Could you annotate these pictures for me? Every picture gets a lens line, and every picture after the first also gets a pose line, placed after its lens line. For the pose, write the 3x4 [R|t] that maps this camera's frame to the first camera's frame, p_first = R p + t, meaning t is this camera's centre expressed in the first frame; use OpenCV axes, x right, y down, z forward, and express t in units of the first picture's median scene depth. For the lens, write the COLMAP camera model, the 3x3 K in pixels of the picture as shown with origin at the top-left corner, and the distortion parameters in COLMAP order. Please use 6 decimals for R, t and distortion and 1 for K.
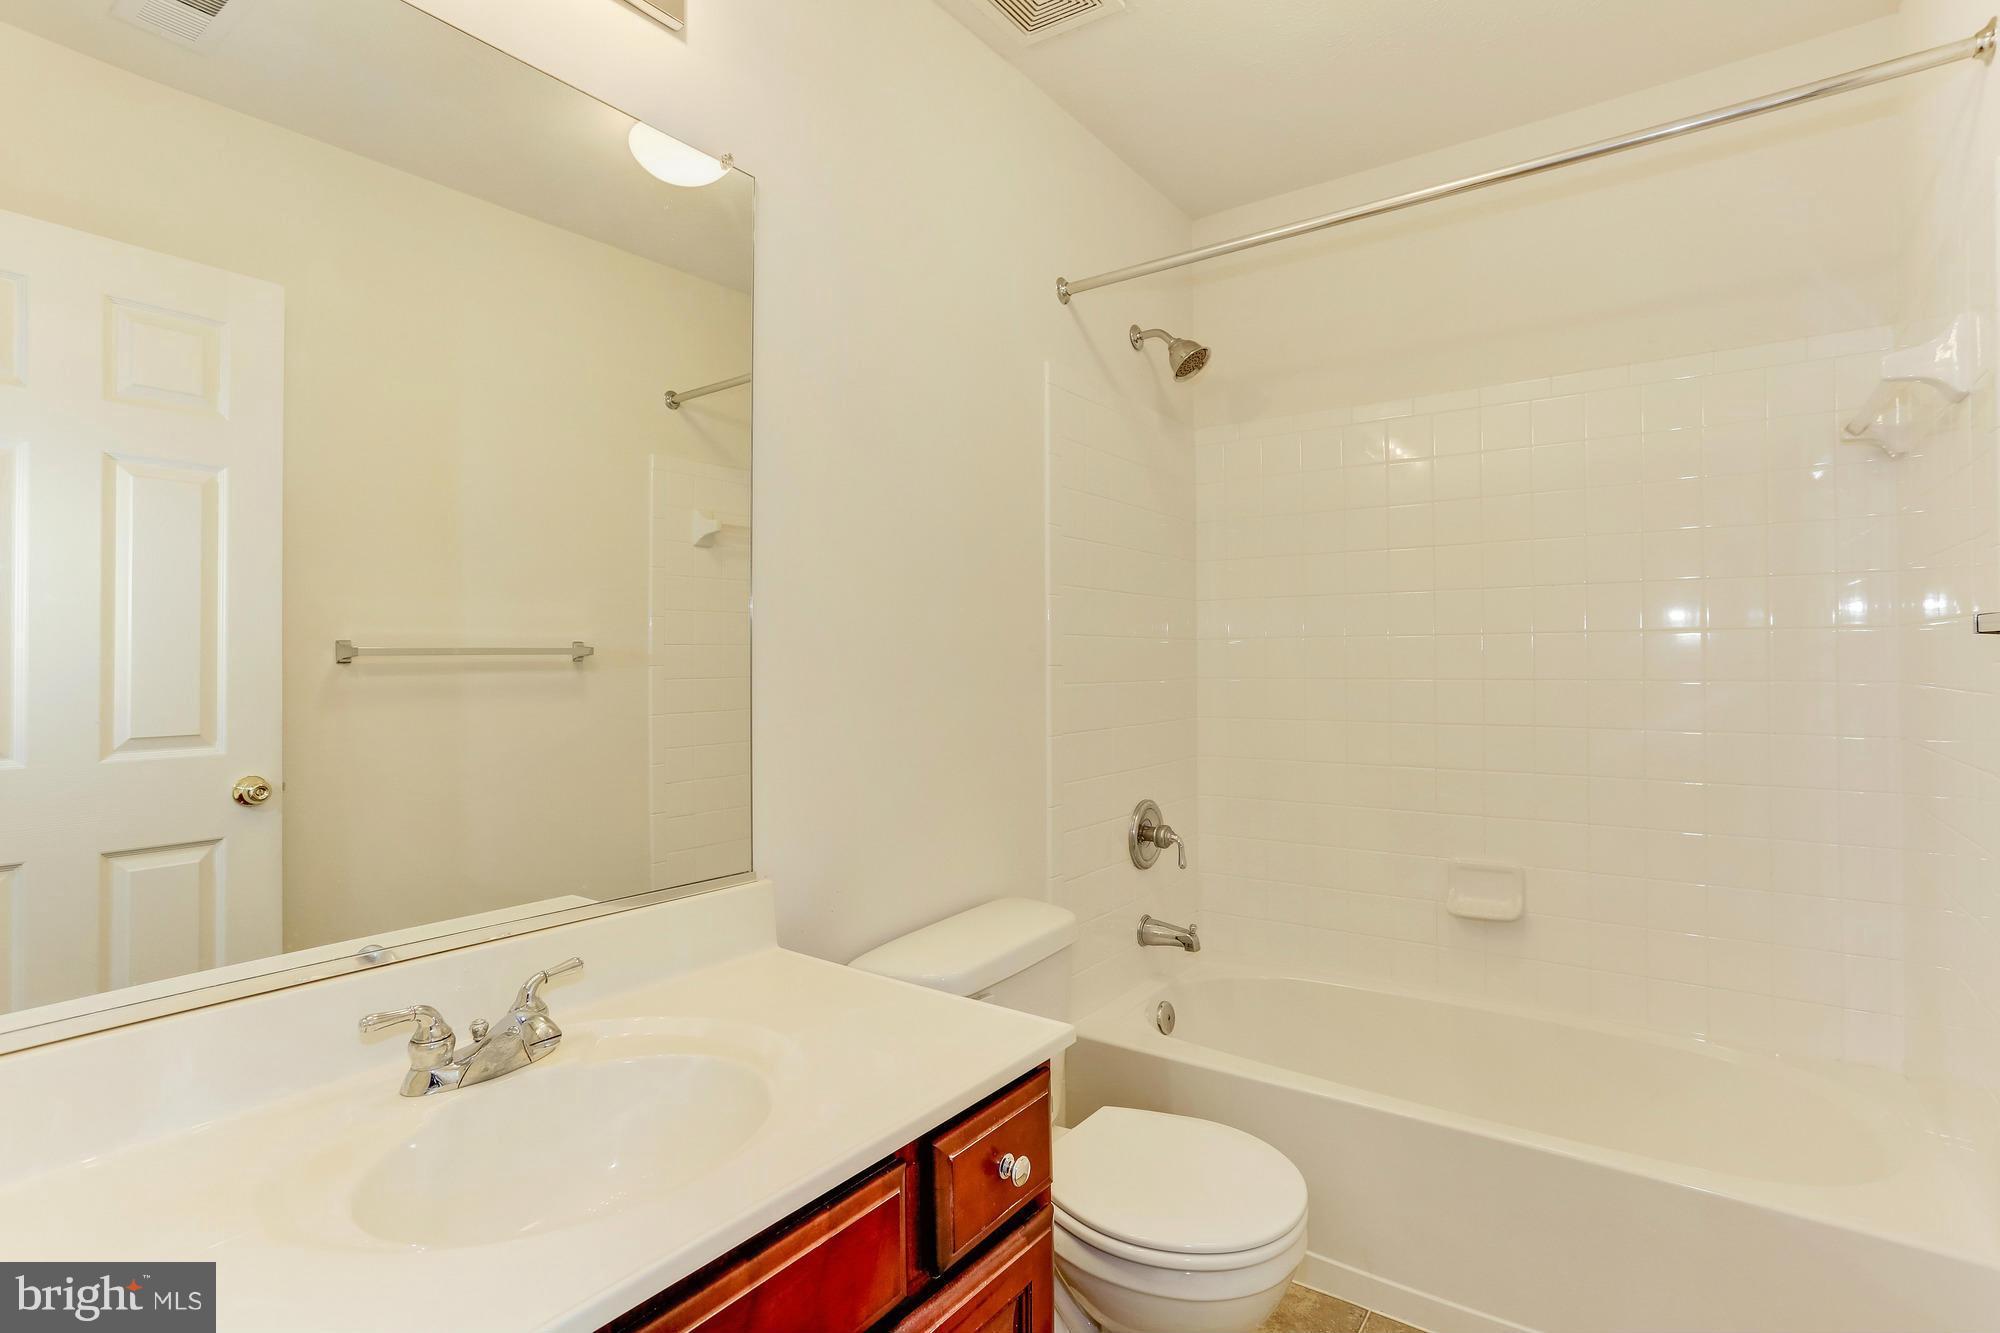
lens RADIAL K [[968.4, 0, 1001.9], [0, 968.4, 655.1], [0, 0, 1]] dist [-0.056401, 0.038219]
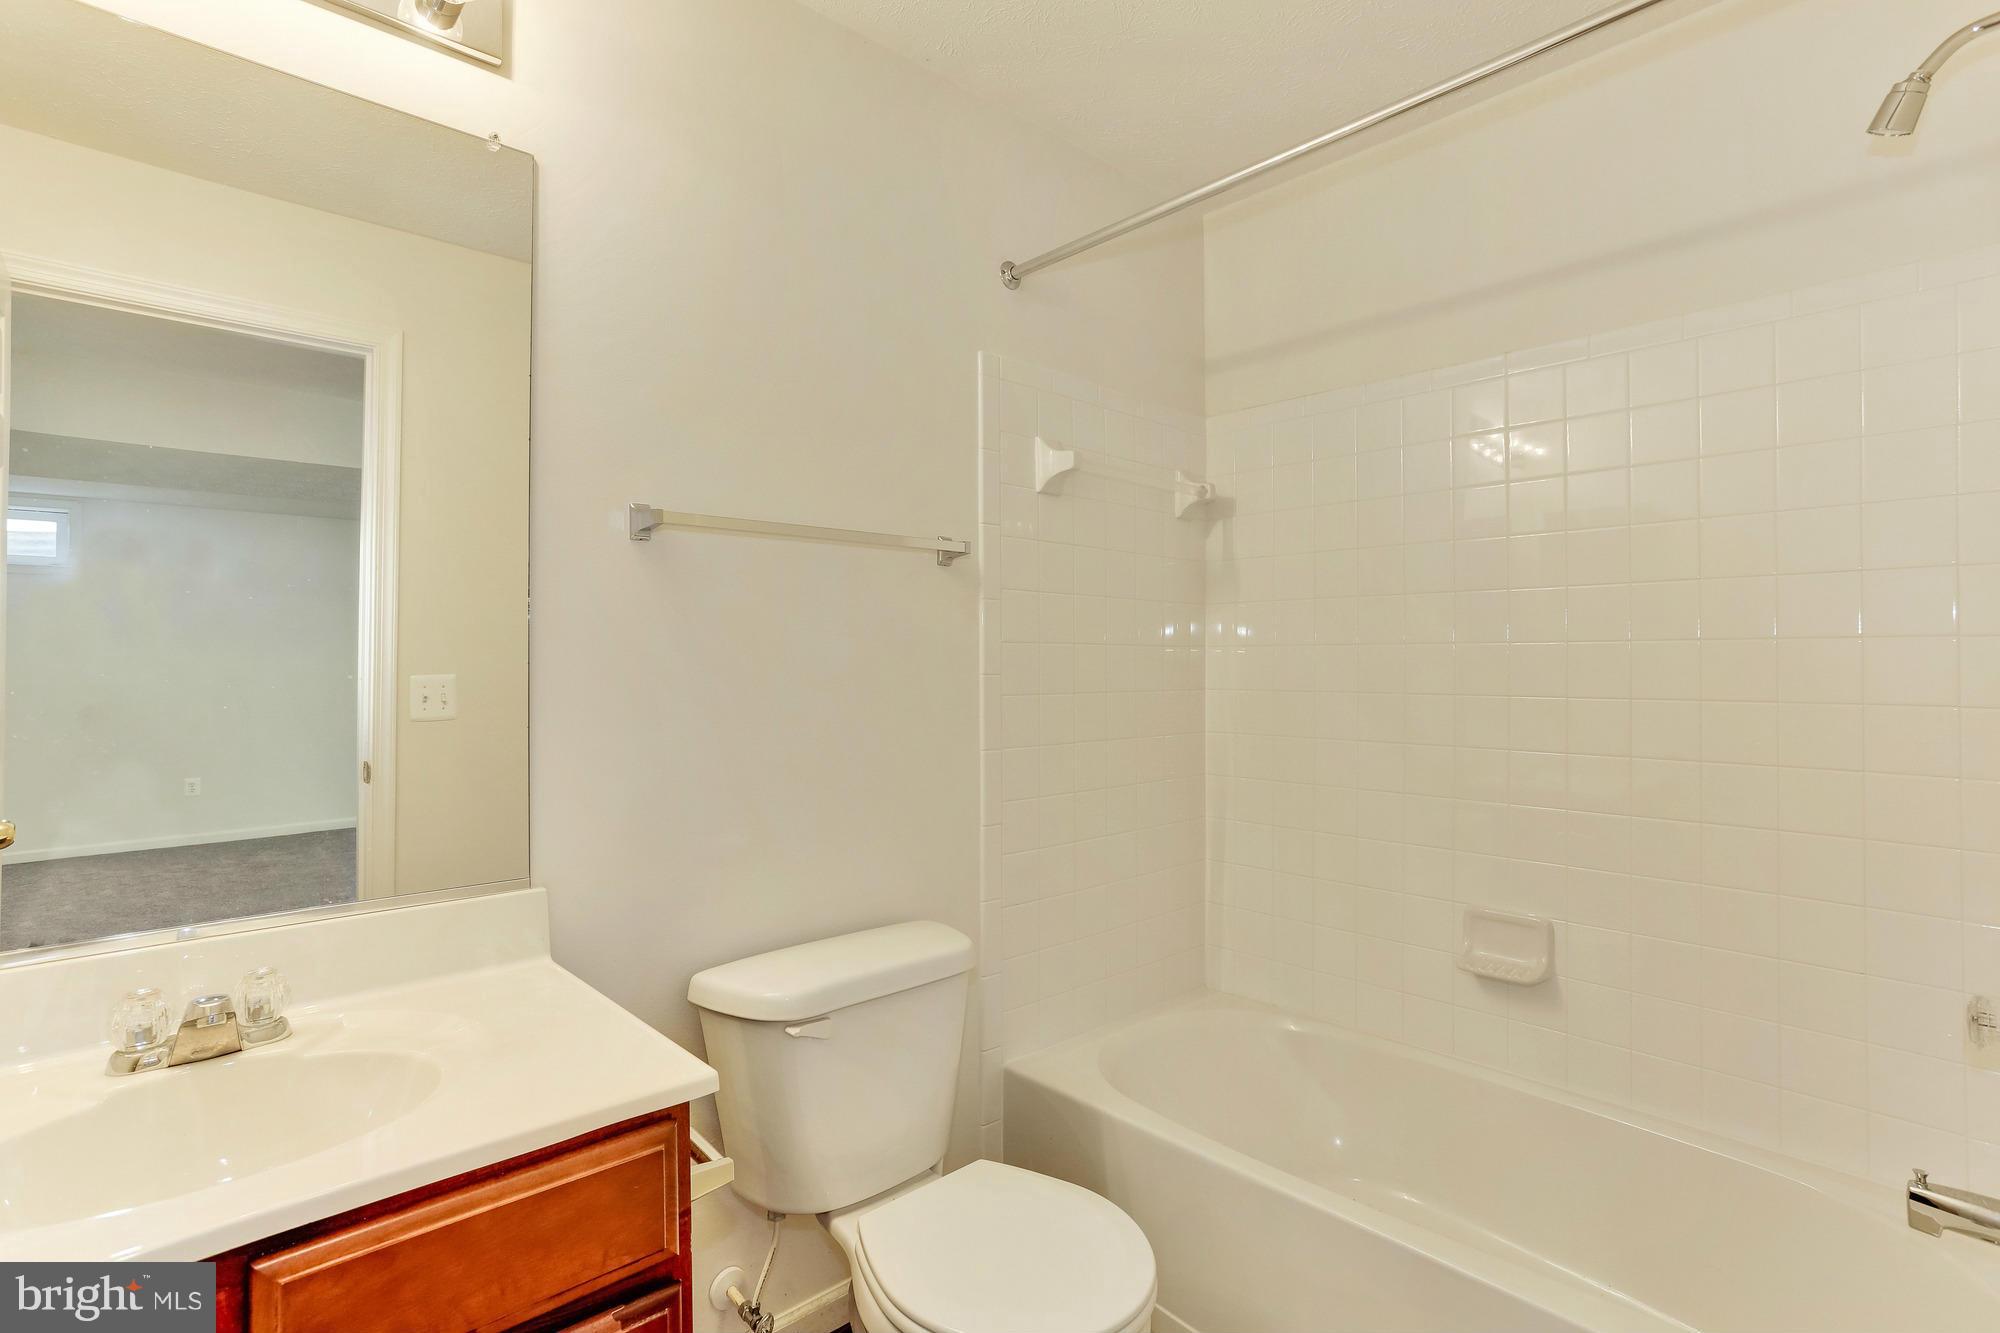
lens RADIAL K [[968.4, 0, 1001.9], [0, 968.4, 655.1], [0, 0, 1]] dist [-0.056401, 0.038219]
pose [[0.972780, 0.003182, -0.231708, 0.286580], [-0.004663, 0.999972, -0.005845, -0.002226], [0.231683, 0.006766, 0.972768, 0.088930]]
